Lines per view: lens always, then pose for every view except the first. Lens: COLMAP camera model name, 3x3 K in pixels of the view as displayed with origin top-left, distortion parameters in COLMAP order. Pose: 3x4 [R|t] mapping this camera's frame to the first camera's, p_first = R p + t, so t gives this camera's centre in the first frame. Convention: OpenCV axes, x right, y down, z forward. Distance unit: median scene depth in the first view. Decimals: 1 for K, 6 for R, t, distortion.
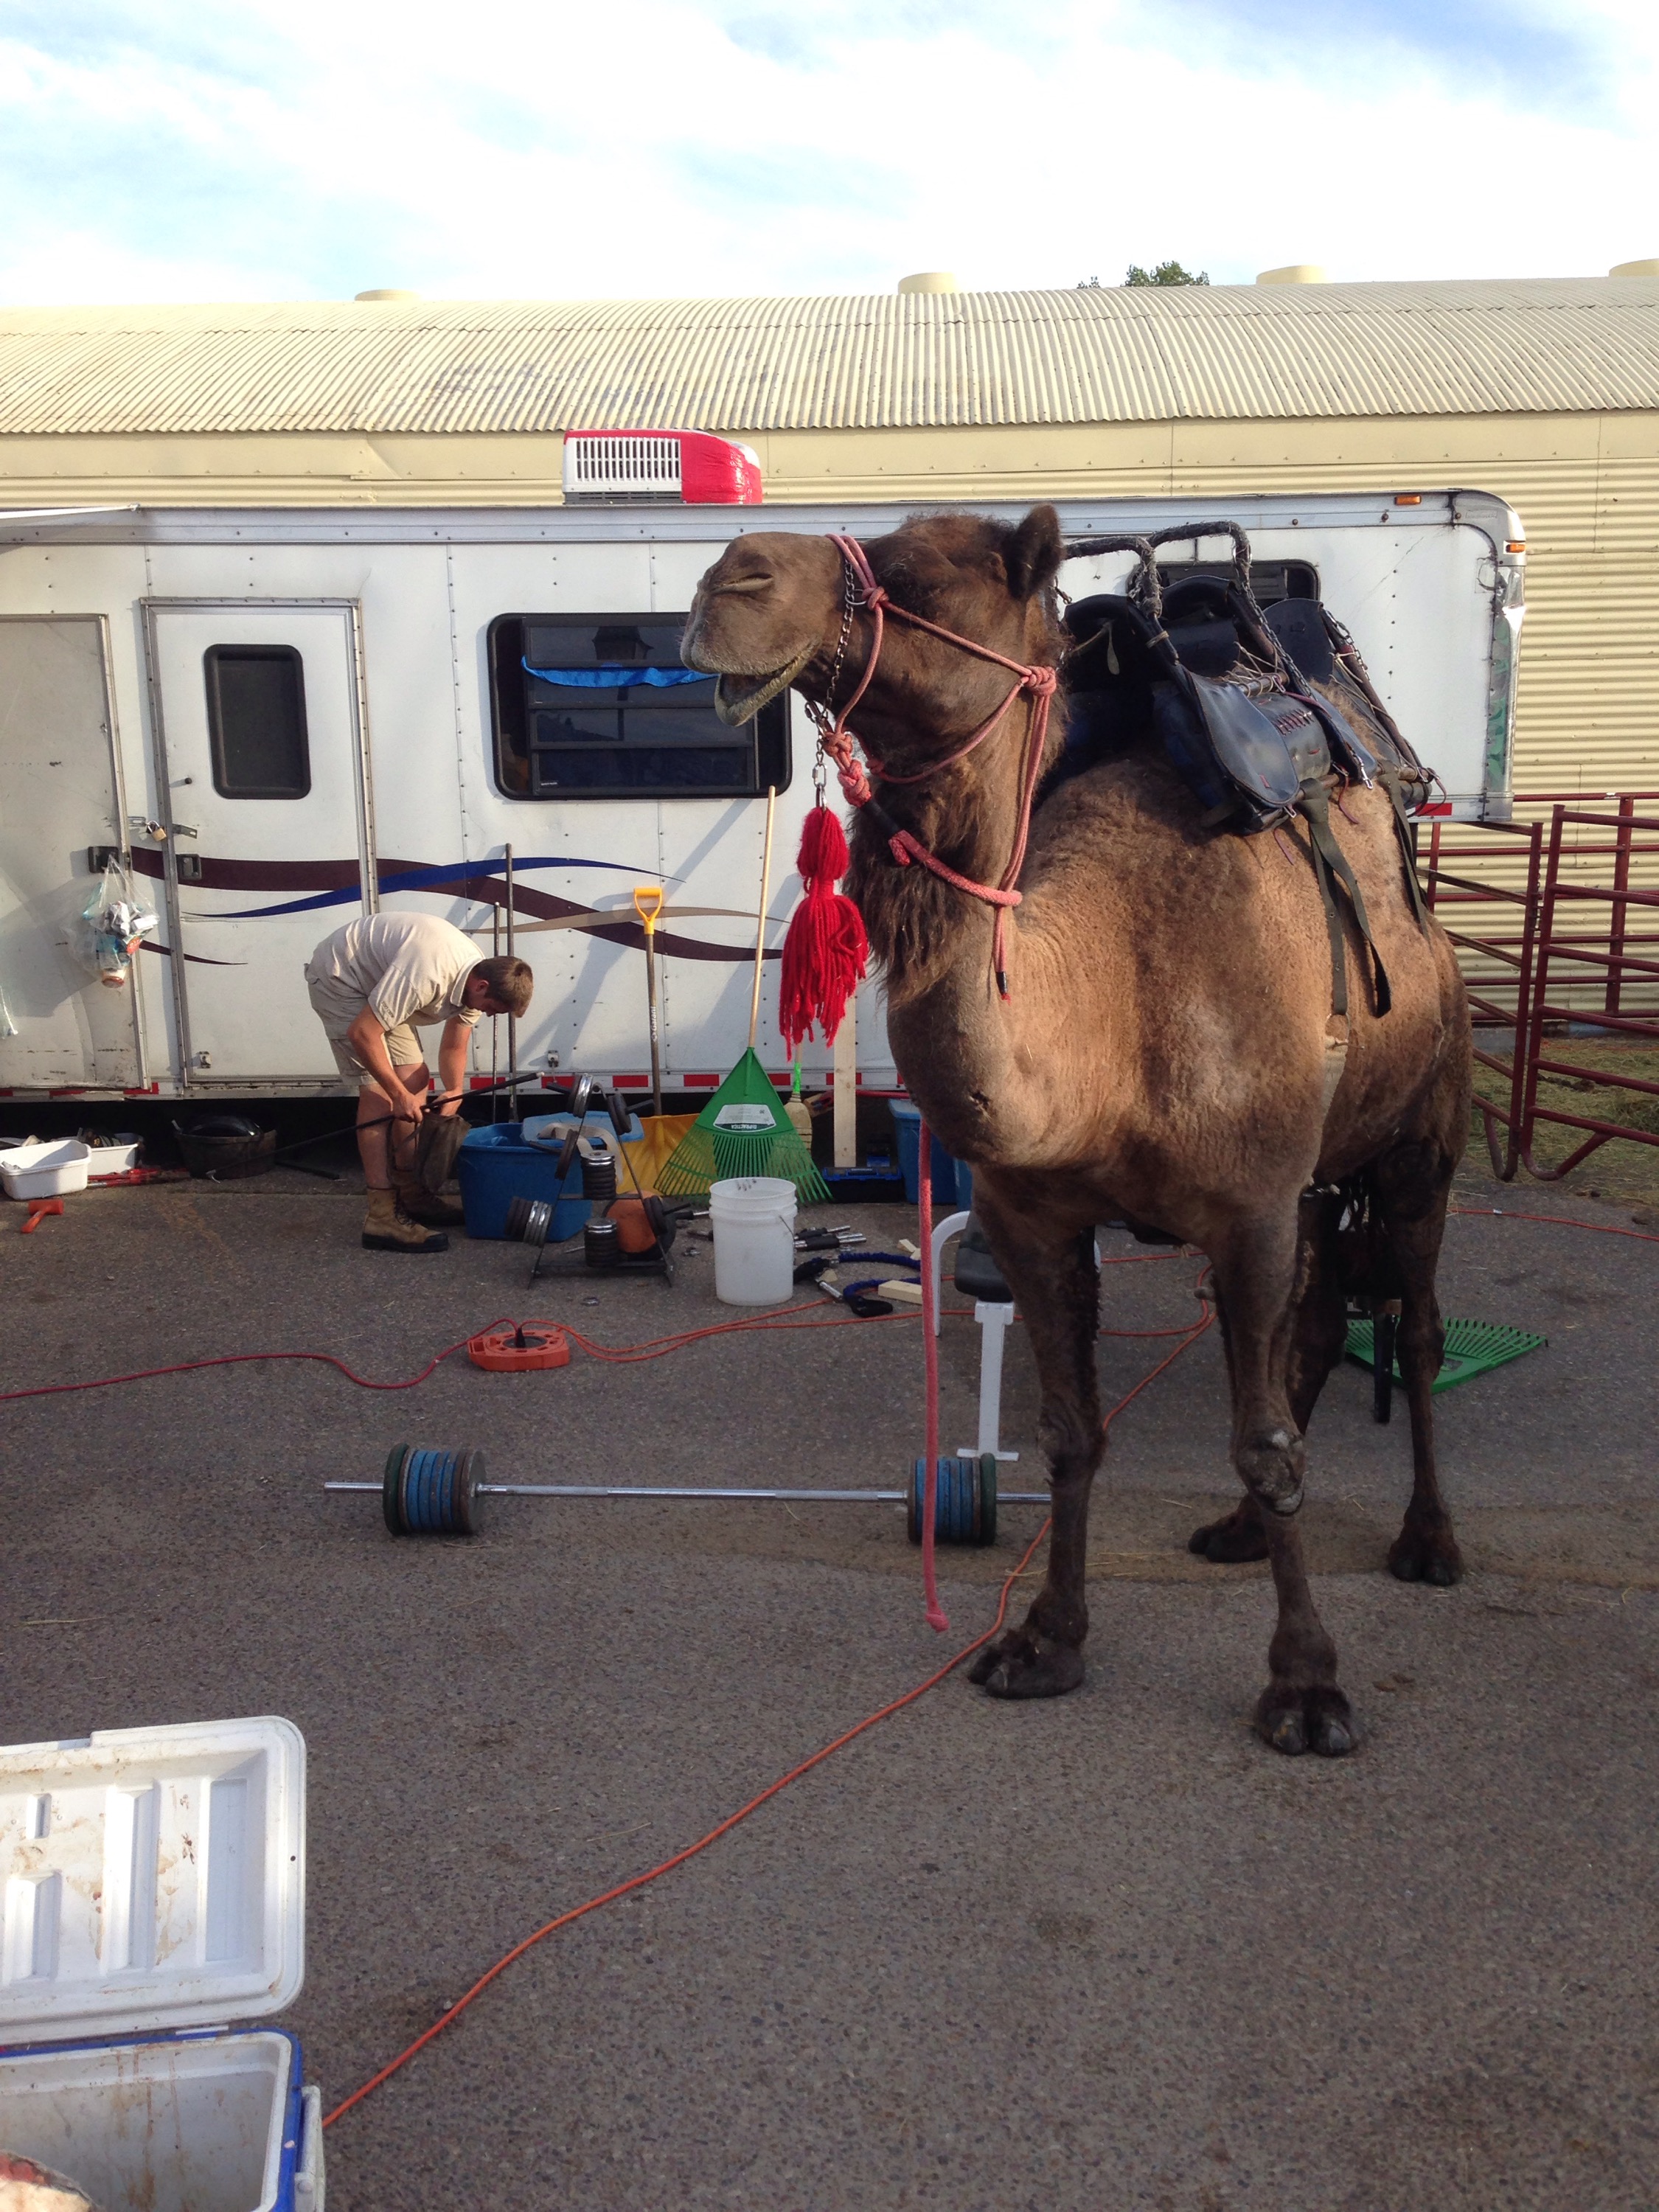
lens RADIAL K [[2132.7, 0, 828.0], [0, 2132.7, 1104.0], [0, 0, 1]] dist [0.014343, 0.000000]
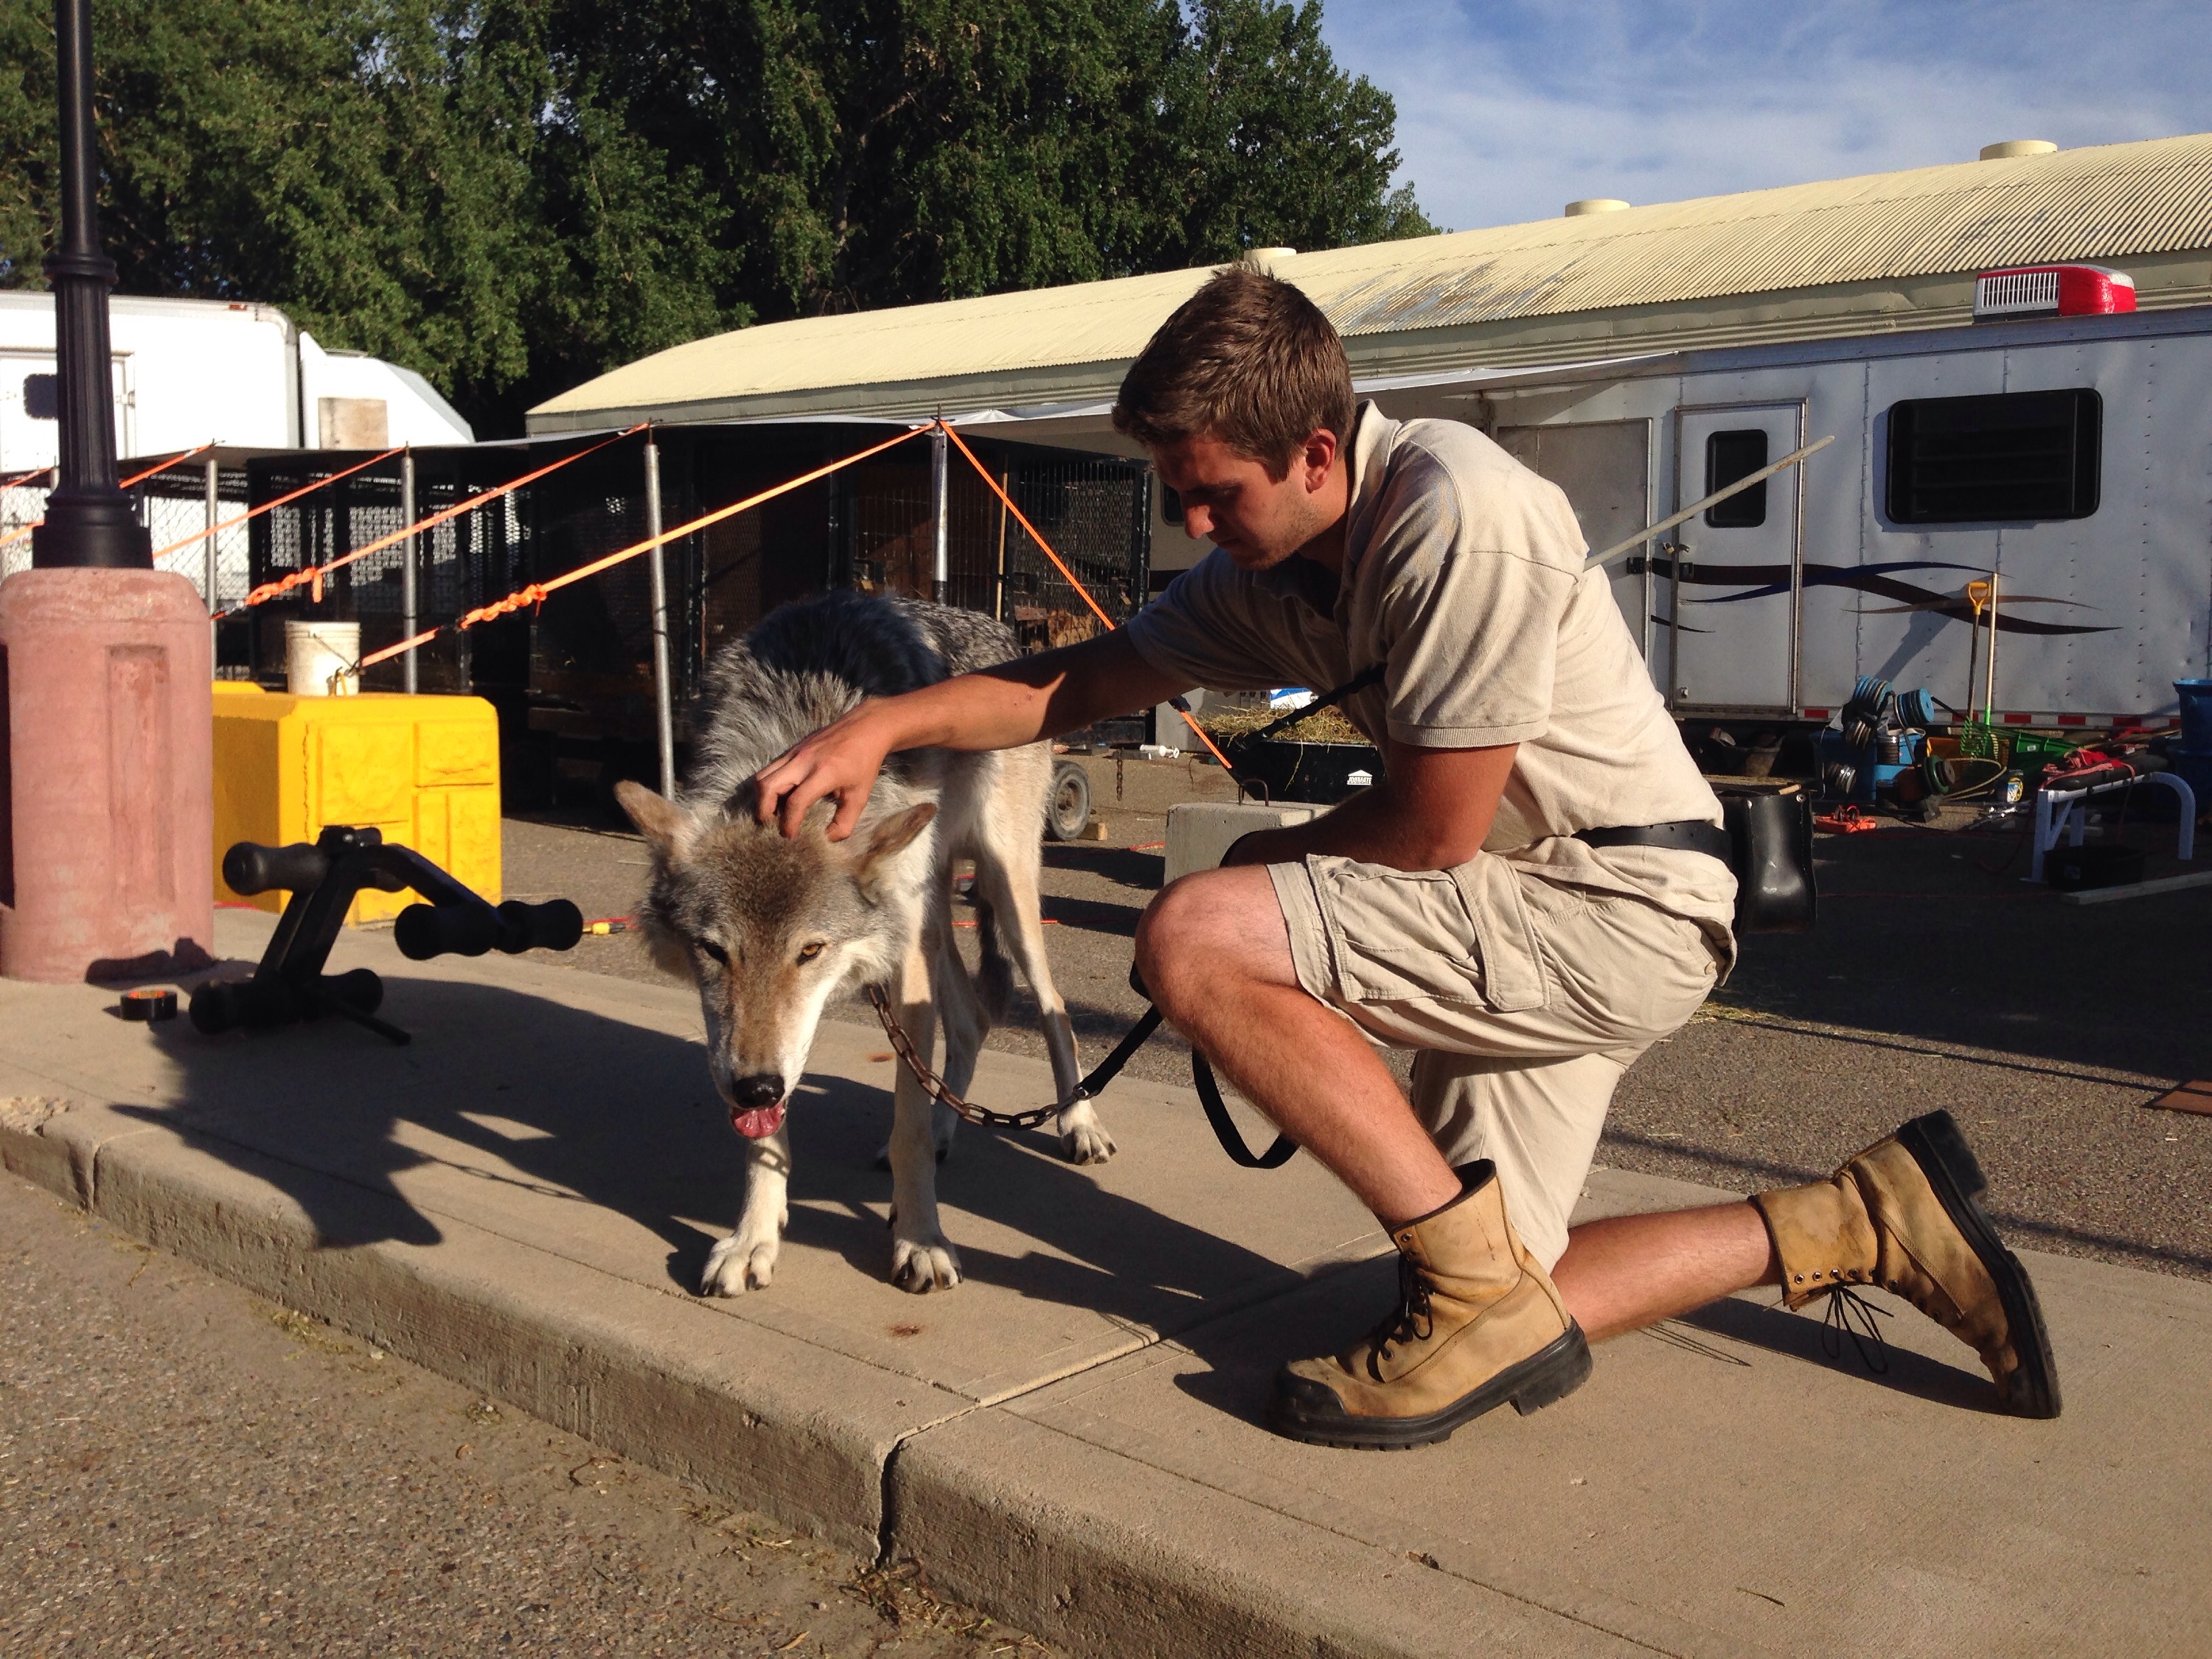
lens RADIAL K [[2132.7, 0, 1105.4], [0, 2132.7, 821.0], [0, 0, 1]] dist [0.014343, 0.000000]
pose [[0.780629, 0.062128, -0.621899, 0.368595], [-0.089979, 0.995853, -0.013458, 0.136825], [0.618484, 0.066463, 0.782982, -0.514439]]
